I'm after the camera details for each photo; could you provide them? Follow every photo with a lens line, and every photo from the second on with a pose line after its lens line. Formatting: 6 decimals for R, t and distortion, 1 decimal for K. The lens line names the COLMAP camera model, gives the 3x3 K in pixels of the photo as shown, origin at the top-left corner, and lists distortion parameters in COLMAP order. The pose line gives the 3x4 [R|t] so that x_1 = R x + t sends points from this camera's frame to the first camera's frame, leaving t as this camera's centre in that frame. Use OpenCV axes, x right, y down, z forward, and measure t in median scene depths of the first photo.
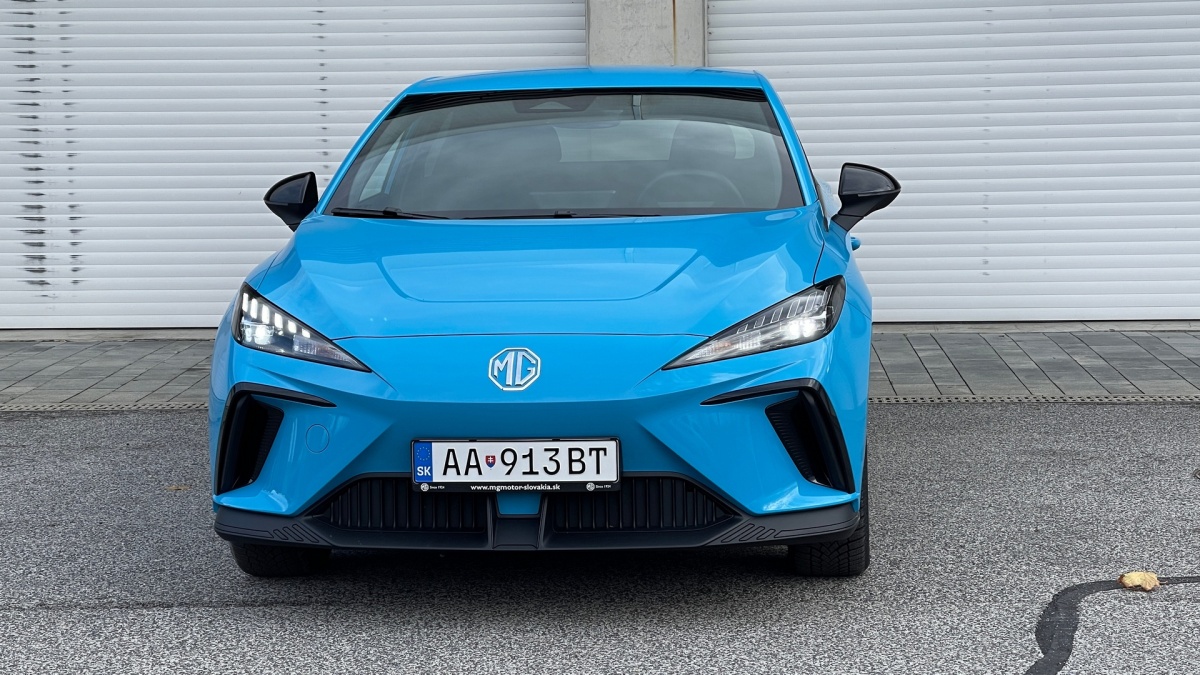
lens RADIAL K [[2220.7, 0, 600.0], [0, 2220.7, 337.5], [0, 0, 1]] dist [0.160197, 0.407981]
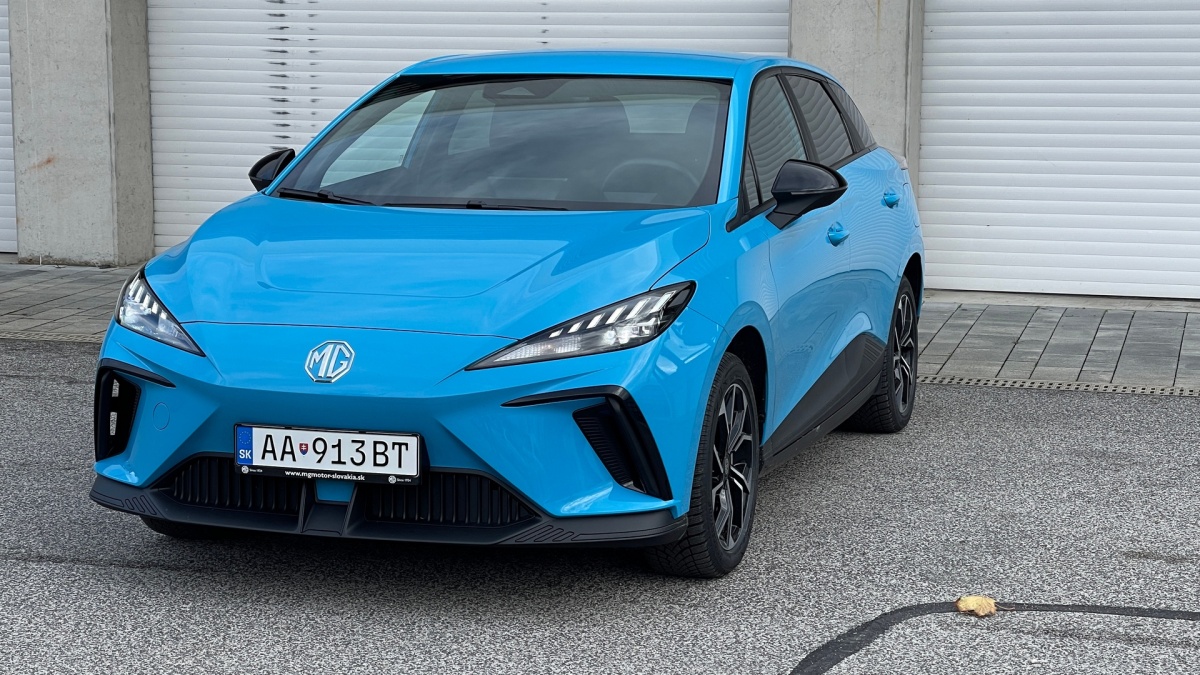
lens RADIAL K [[2220.7, 0, 600.0], [0, 2220.7, 337.5], [0, 0, 1]] dist [0.160197, 0.407981]
pose [[0.974586, 0.051125, -0.218104, 0.309784], [-0.043307, 0.998241, 0.040481, -0.044409], [0.219790, -0.030007, 0.975086, 0.015583]]
